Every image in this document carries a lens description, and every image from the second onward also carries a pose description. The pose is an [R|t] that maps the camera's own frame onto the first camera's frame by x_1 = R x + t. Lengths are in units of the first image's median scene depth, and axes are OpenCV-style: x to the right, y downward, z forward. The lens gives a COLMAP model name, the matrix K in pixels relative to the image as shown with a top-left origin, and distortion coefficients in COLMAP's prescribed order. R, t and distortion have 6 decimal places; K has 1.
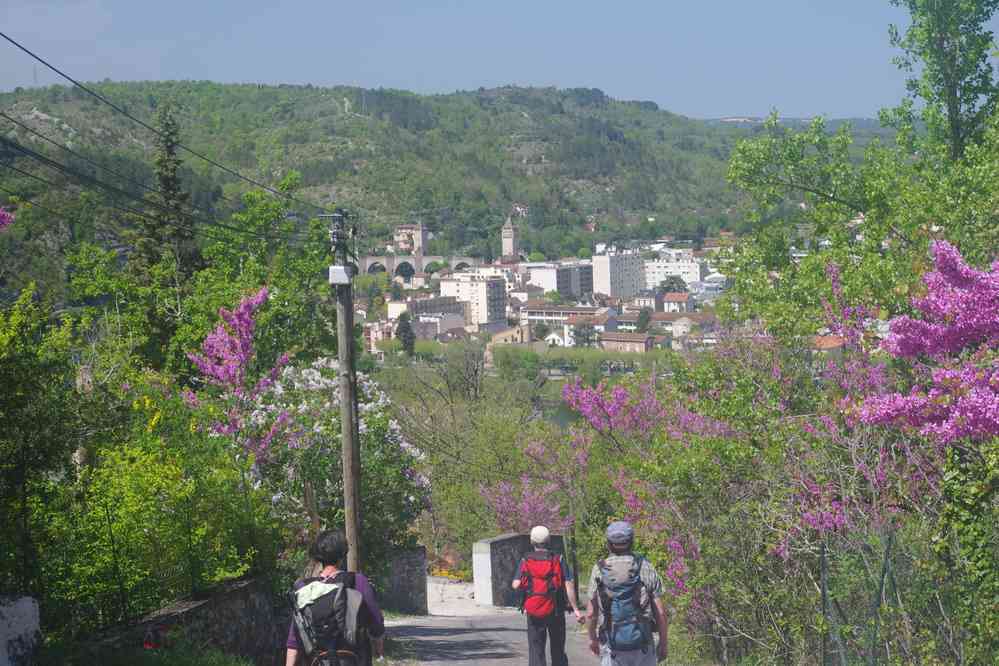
lens RADIAL K [[2263.3, 0, 493.1], [0, 2263.3, 333.3], [0, 0, 1]] dist [0.170648, 0.000000]
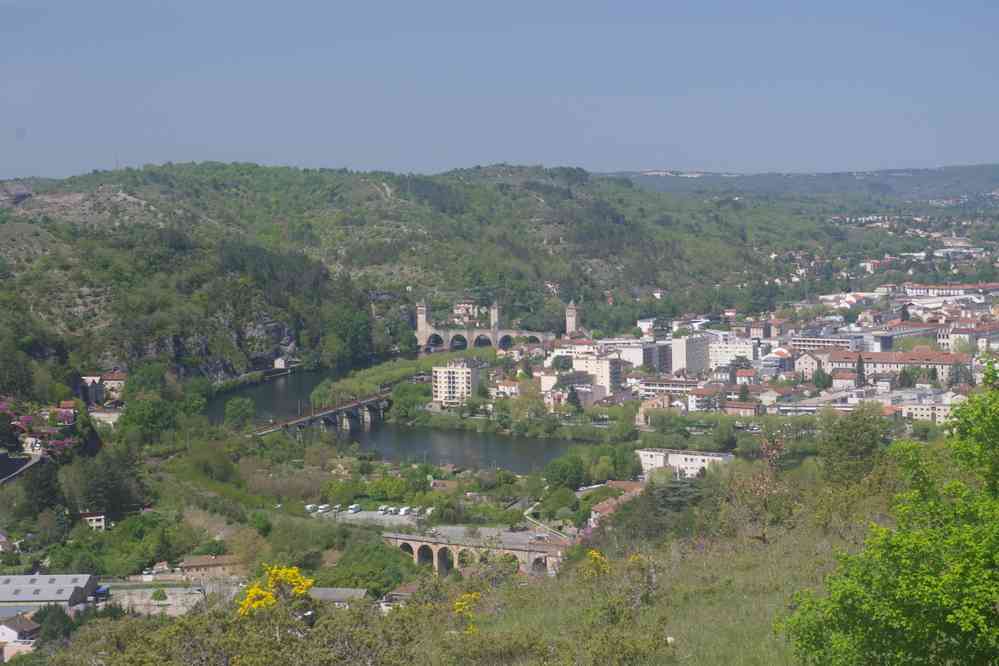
lens RADIAL K [[2226.4, 0, 503.9], [0, 2226.4, 334.4], [0, 0, 1]] dist [0.158558, 0.000000]
pose [[0.999331, 0.012139, 0.034489, -0.051111], [-0.011361, 0.999679, -0.022660, -0.003415], [-0.034753, 0.022253, 0.999148, -0.146426]]
